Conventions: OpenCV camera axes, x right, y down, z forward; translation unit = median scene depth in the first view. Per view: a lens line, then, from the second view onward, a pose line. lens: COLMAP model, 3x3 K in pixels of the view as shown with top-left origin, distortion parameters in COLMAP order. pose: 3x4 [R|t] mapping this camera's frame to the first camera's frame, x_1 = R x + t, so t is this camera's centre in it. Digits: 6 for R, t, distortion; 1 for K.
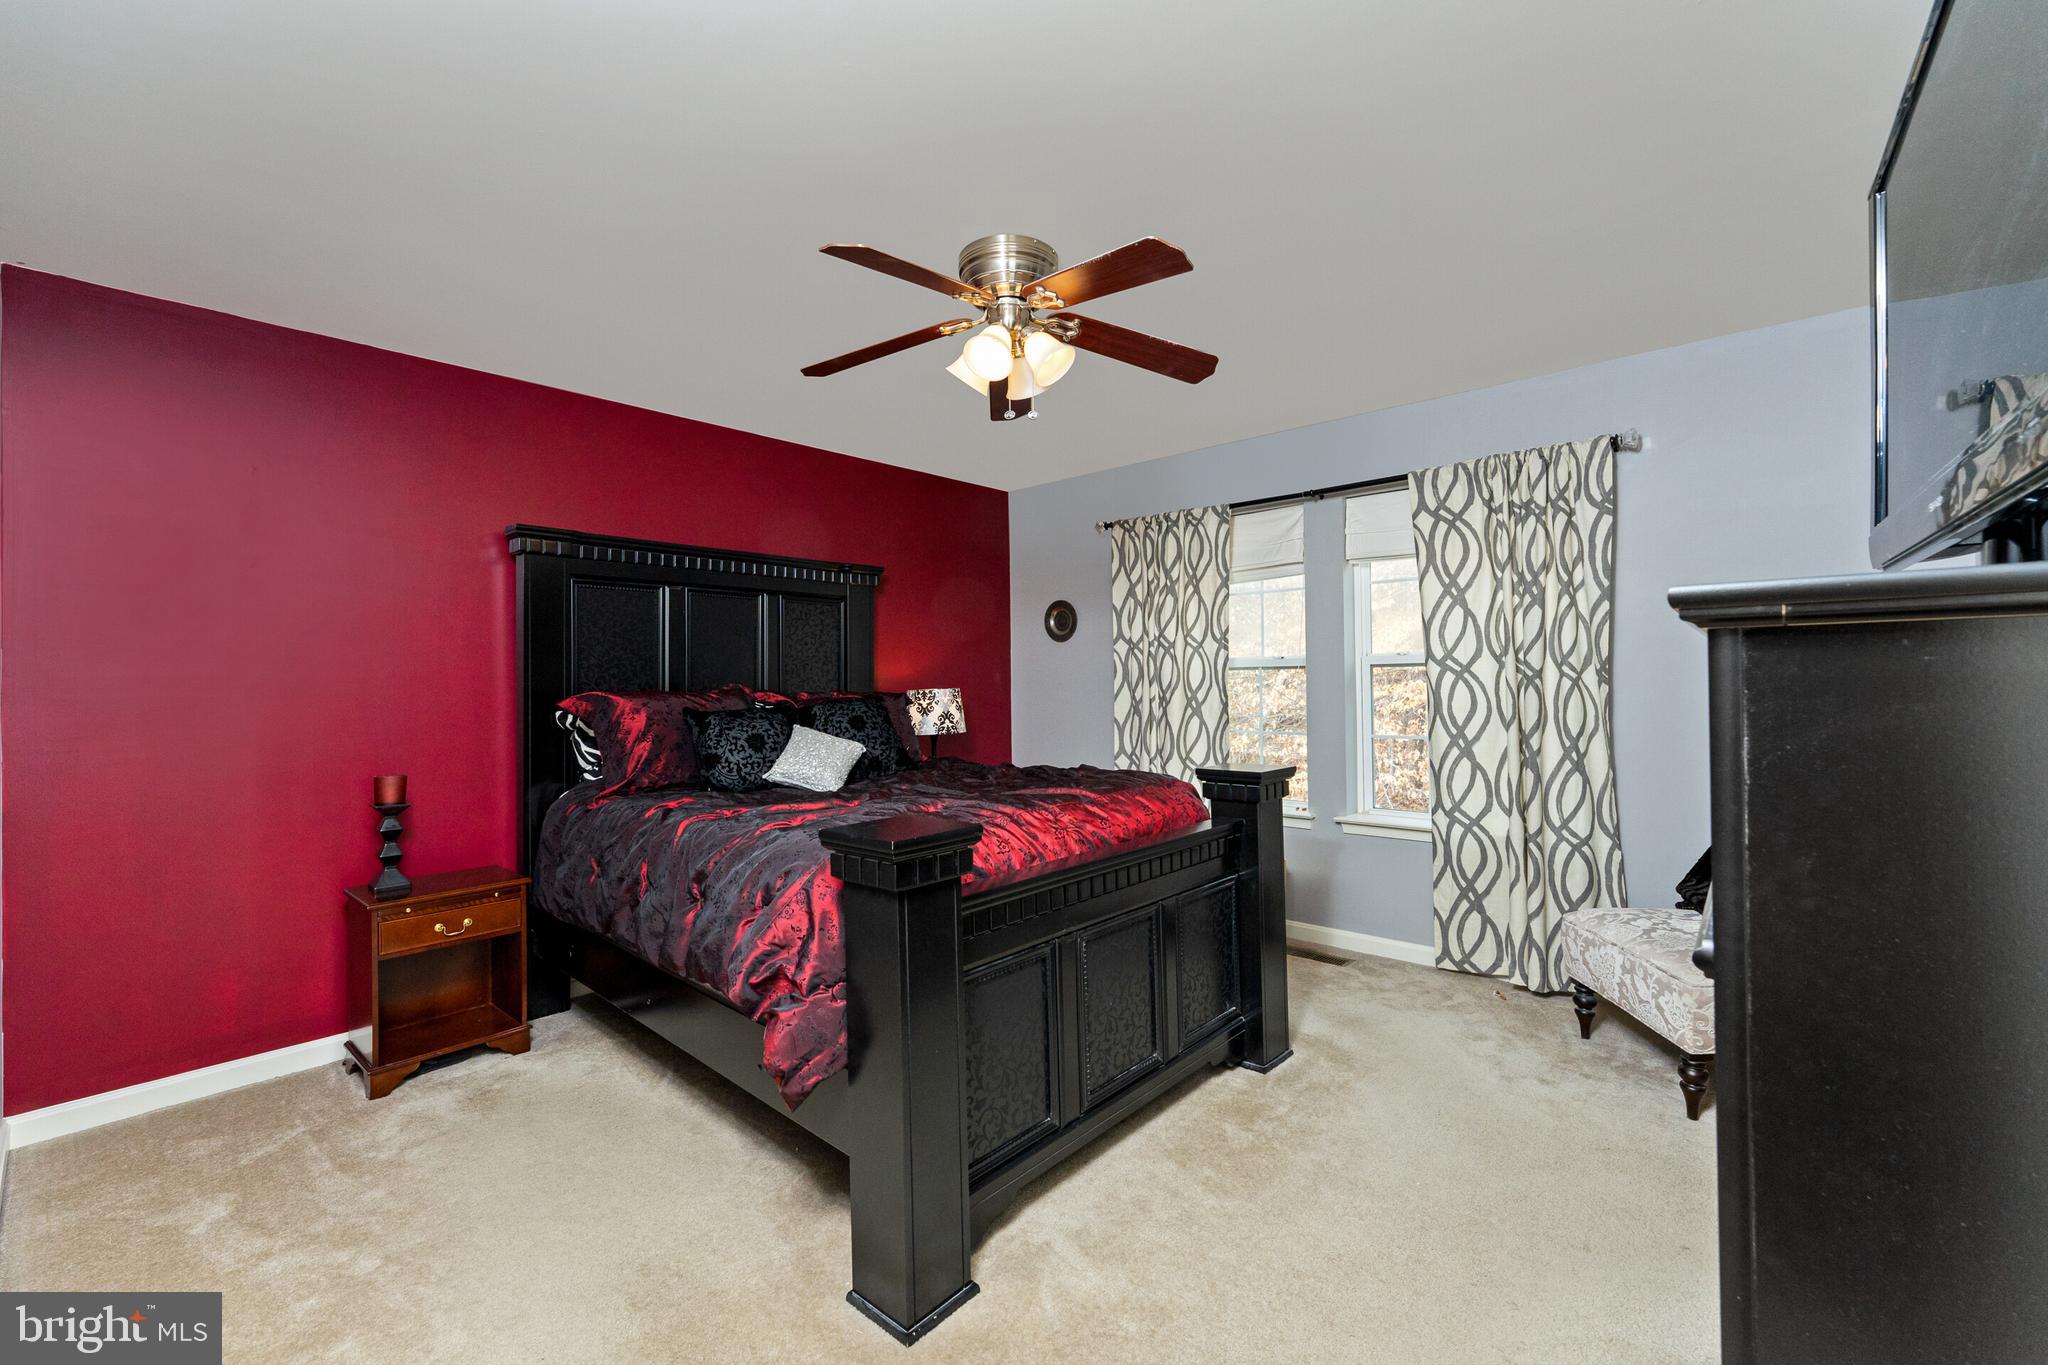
lens RADIAL K [[845.7, 0, 1024.0], [0, 845.7, 682.5], [0, 0, 1]] dist [-0.000437, -0.000026]
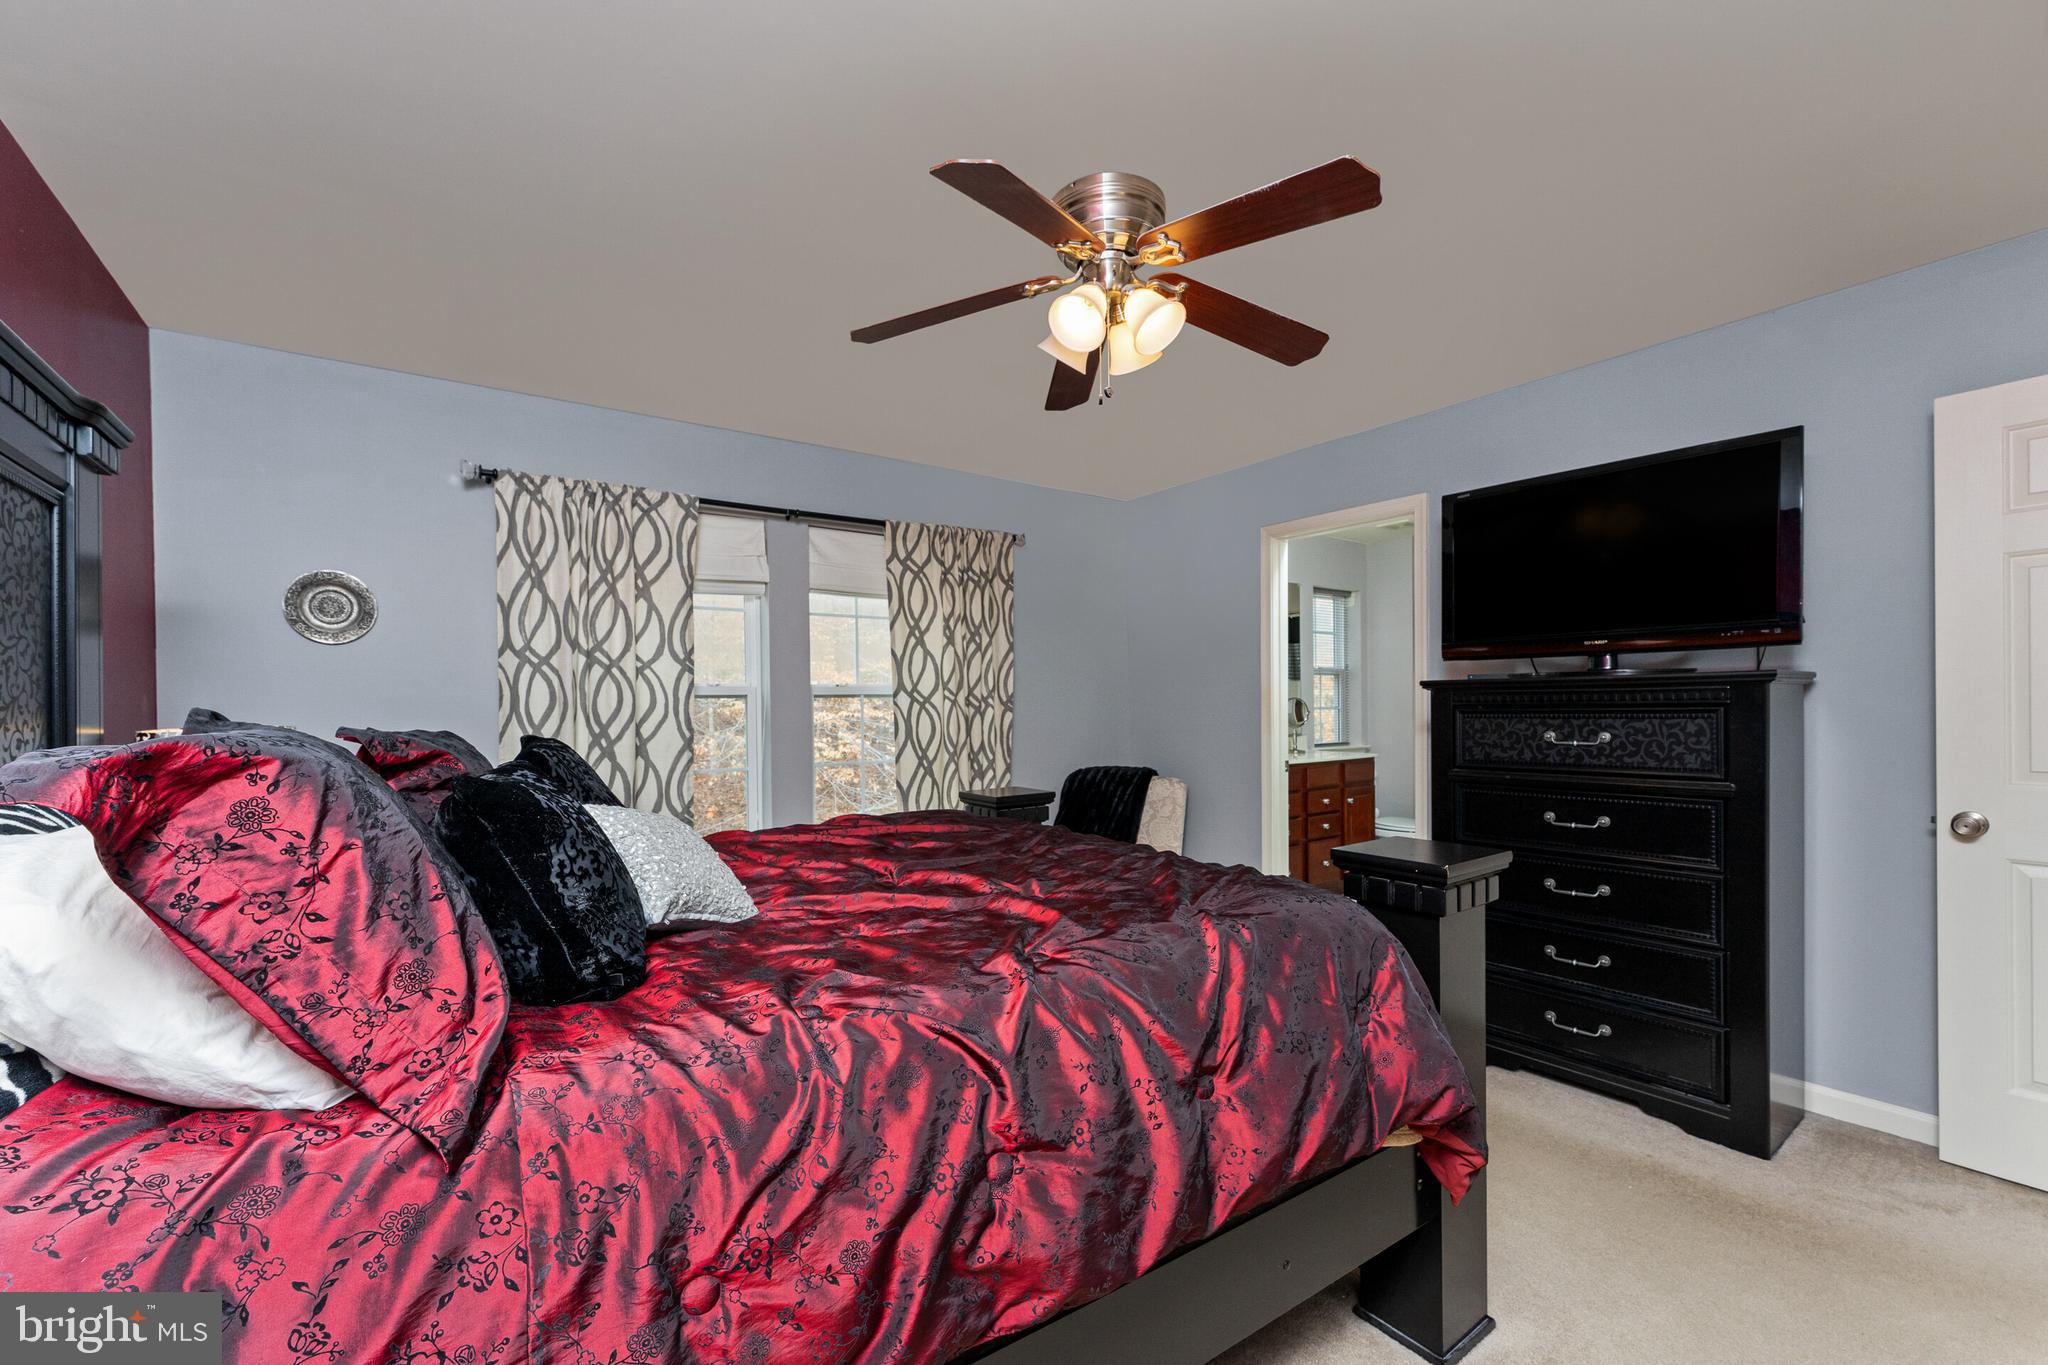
lens RADIAL K [[845.7, 0, 1024.0], [0, 845.7, 682.5], [0, 0, 1]] dist [-0.000437, -0.000026]
pose [[0.242191, 0.037465, 0.969505, -0.497800], [-0.000136, 0.999255, -0.038581, 0.001604], [-0.970229, 0.009212, 0.242016, 0.516709]]
